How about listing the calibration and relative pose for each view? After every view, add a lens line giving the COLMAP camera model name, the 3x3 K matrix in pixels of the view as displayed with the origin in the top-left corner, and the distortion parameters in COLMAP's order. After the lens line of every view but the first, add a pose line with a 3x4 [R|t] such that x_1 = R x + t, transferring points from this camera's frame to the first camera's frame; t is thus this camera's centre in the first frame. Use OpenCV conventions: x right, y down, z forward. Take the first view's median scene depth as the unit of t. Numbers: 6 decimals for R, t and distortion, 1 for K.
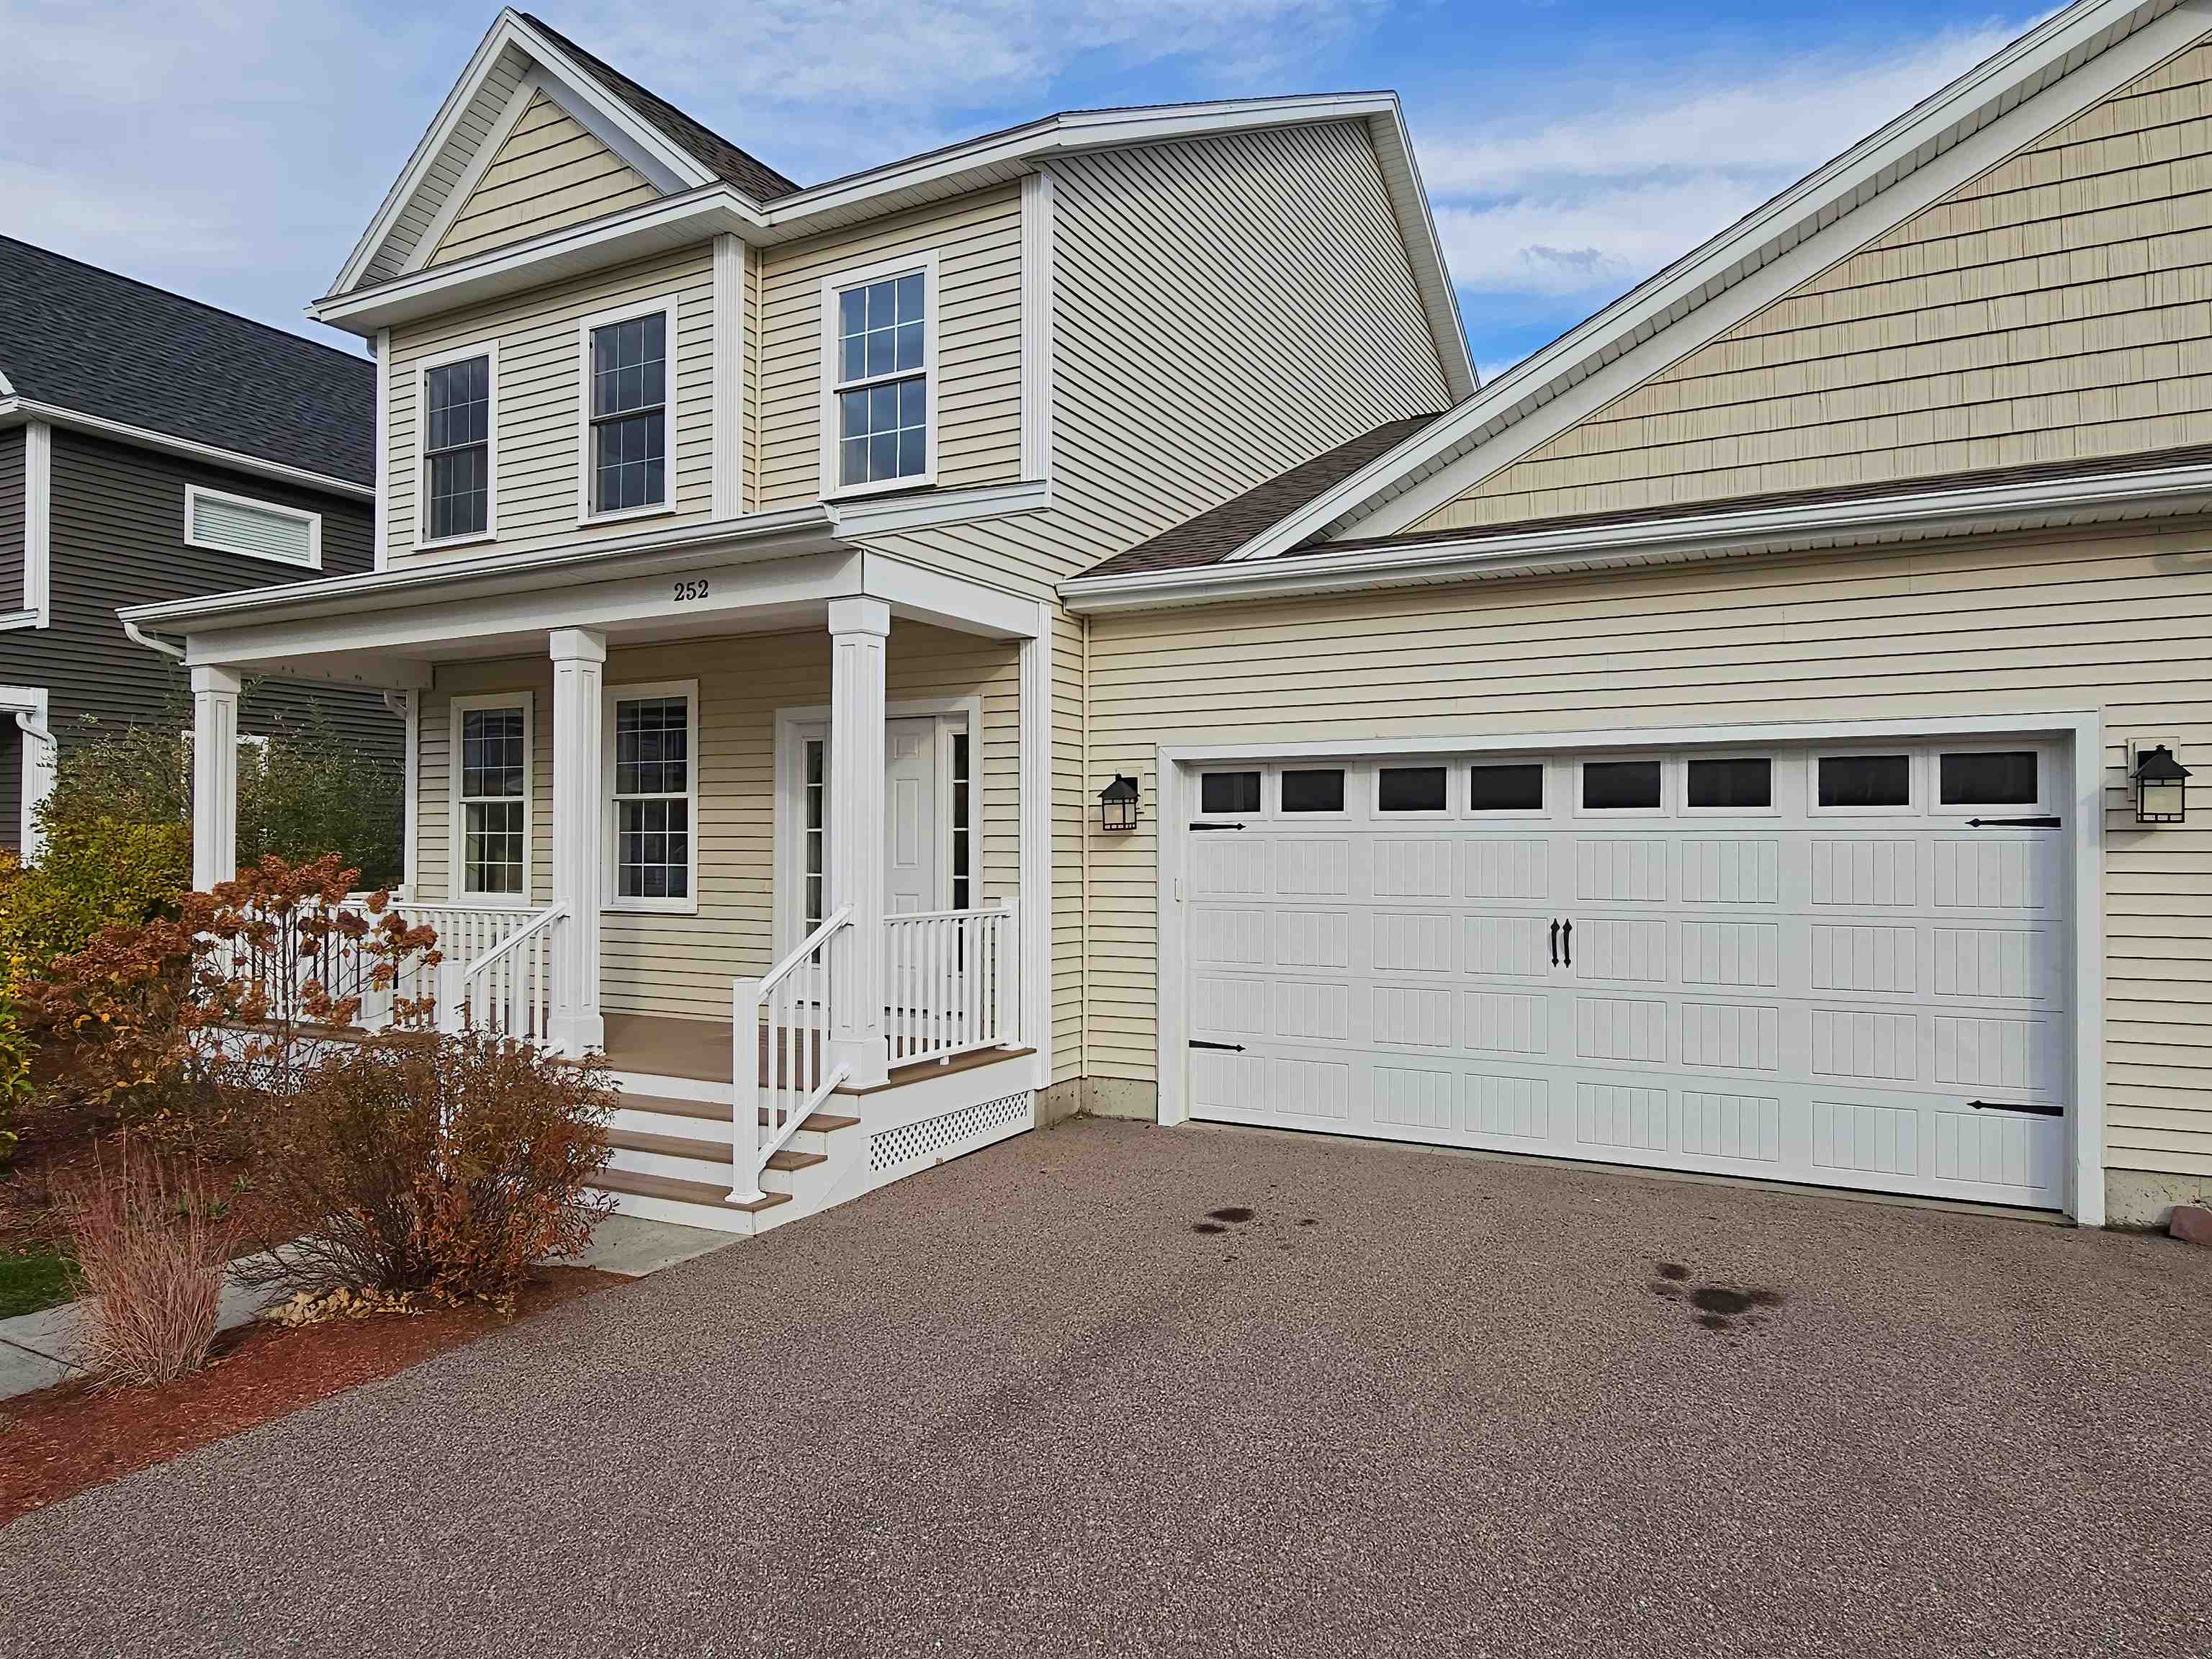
lens RADIAL K [[1407.4, 0, 1106.0], [0, 1407.4, 829.5], [0, 0, 1]] dist [0.001966, 0.000351]
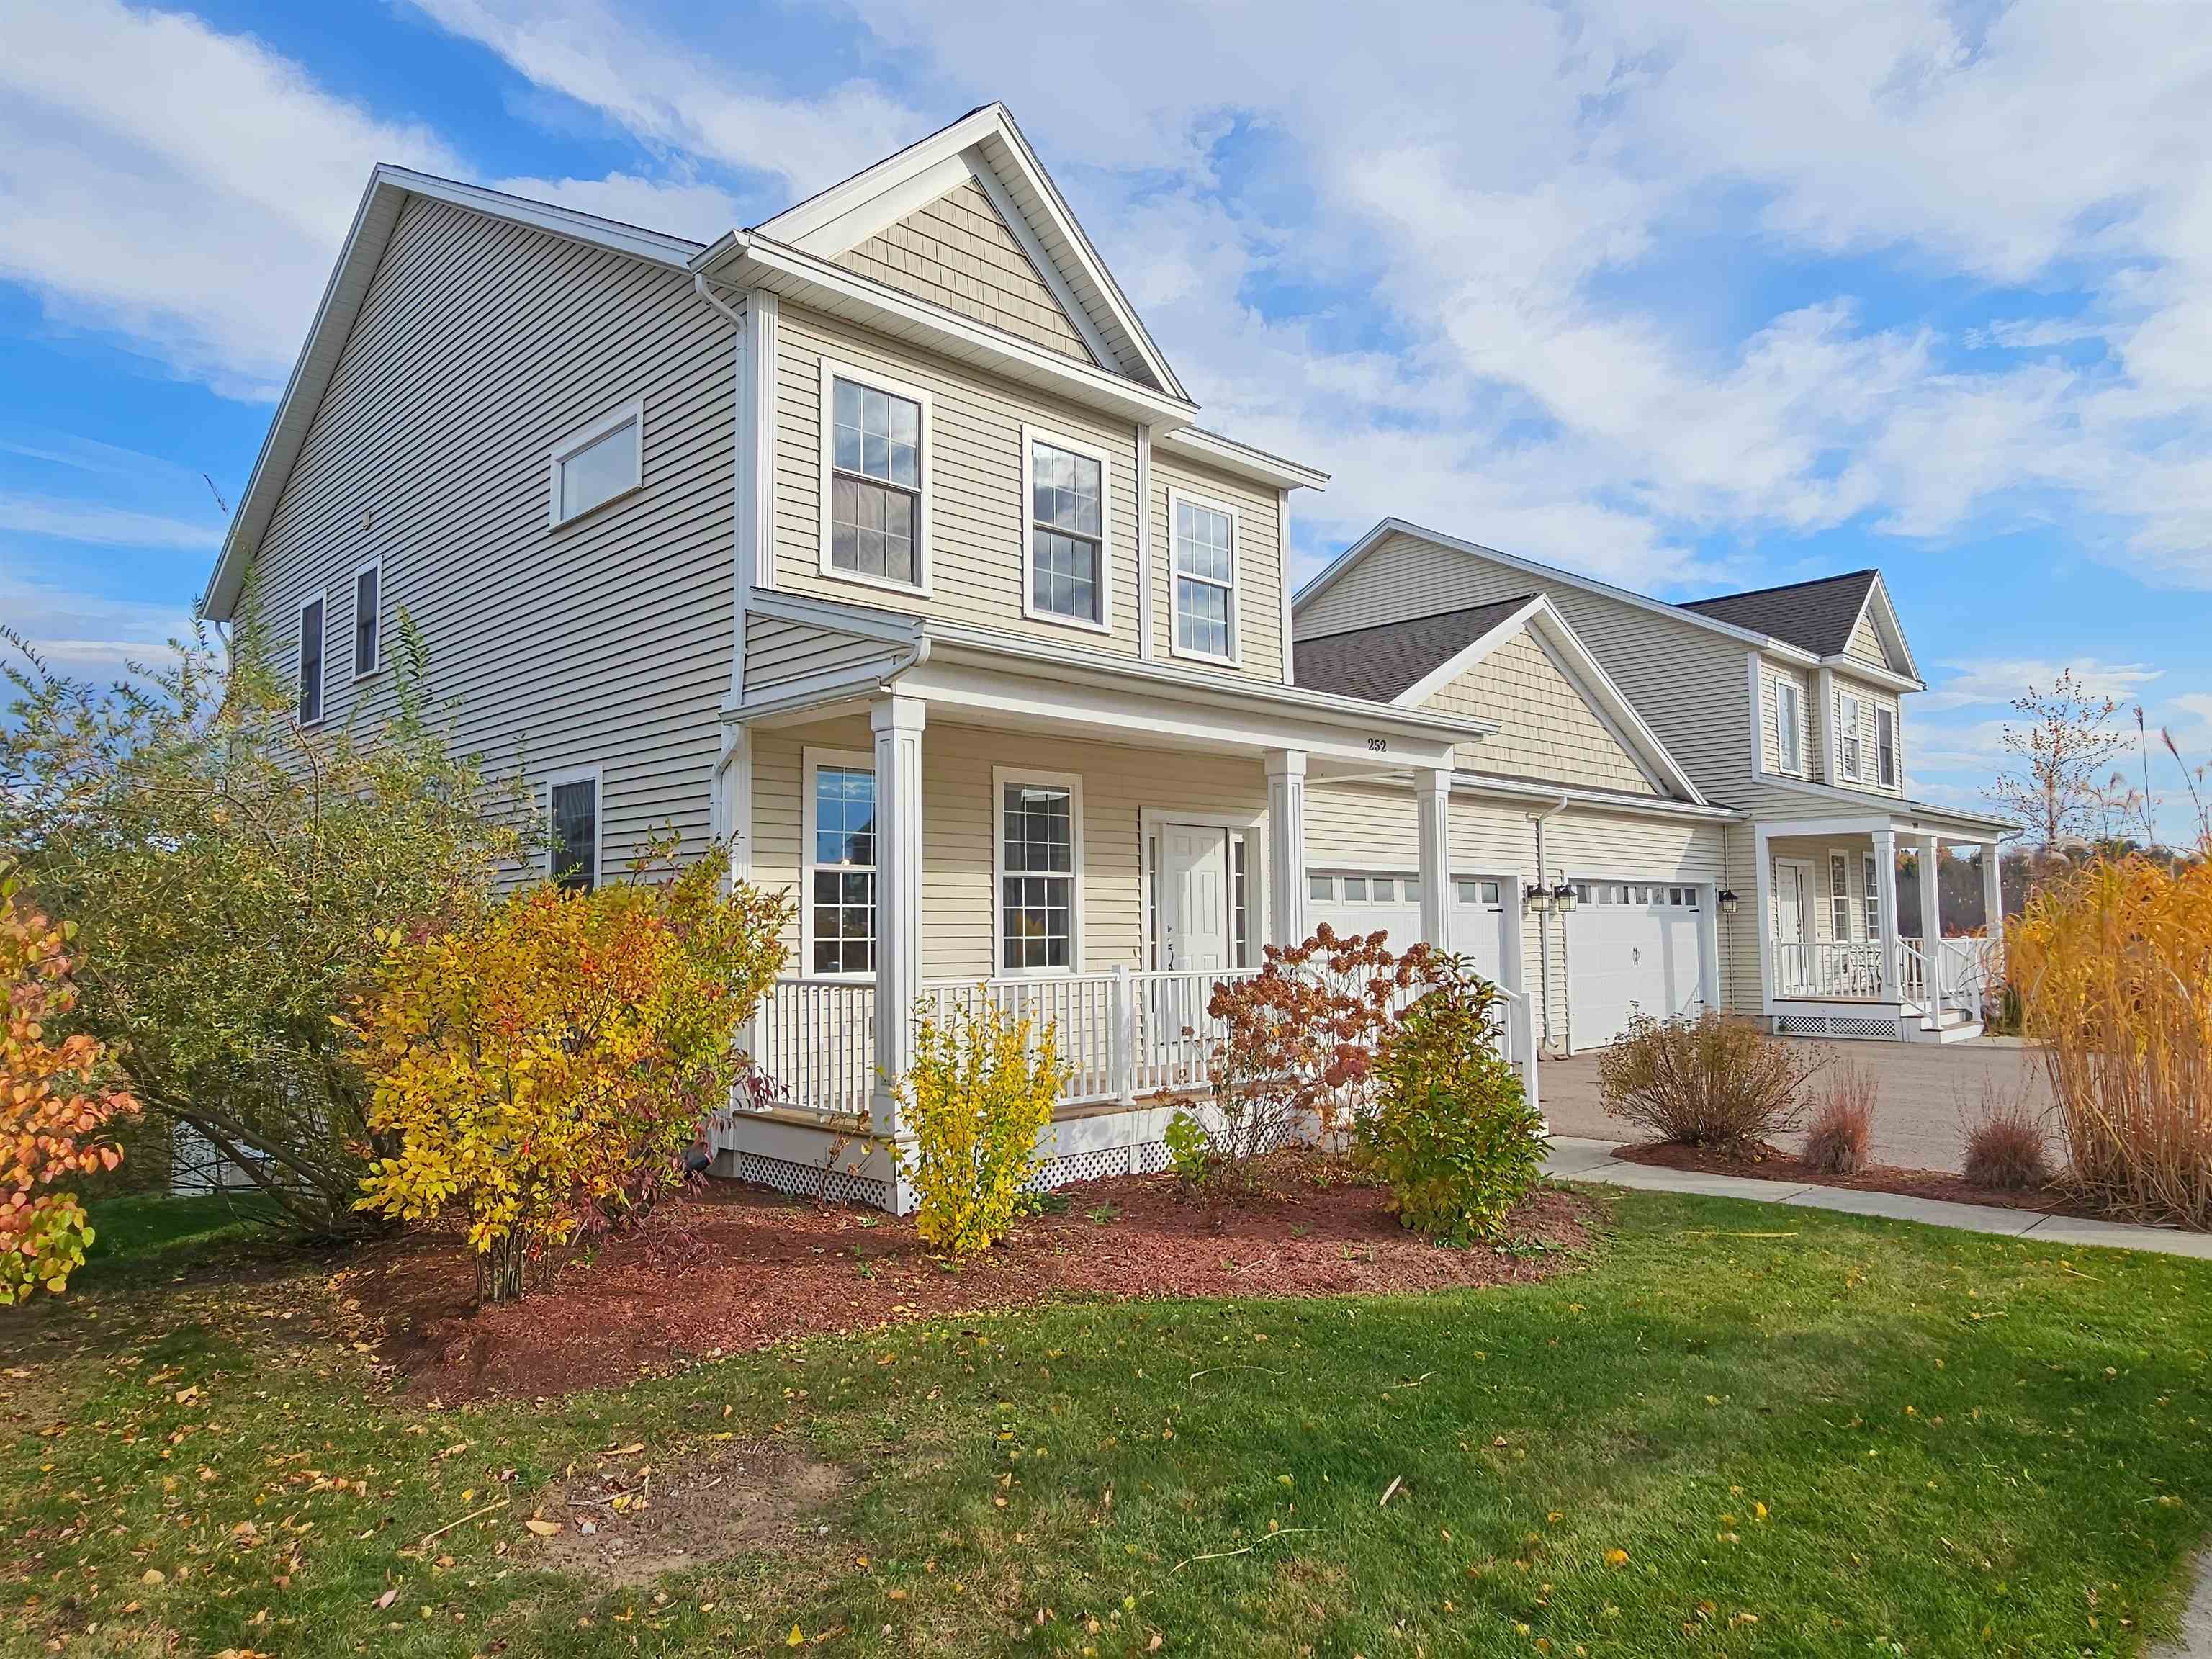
lens RADIAL K [[1407.4, 0, 1106.0], [0, 1407.4, 829.5], [0, 0, 1]] dist [0.001966, 0.000351]
pose [[0.294470, 0.064648, 0.953472, -1.374051], [-0.006325, 0.997819, -0.065701, 0.013414], [-0.955640, 0.013316, 0.294237, 0.643262]]
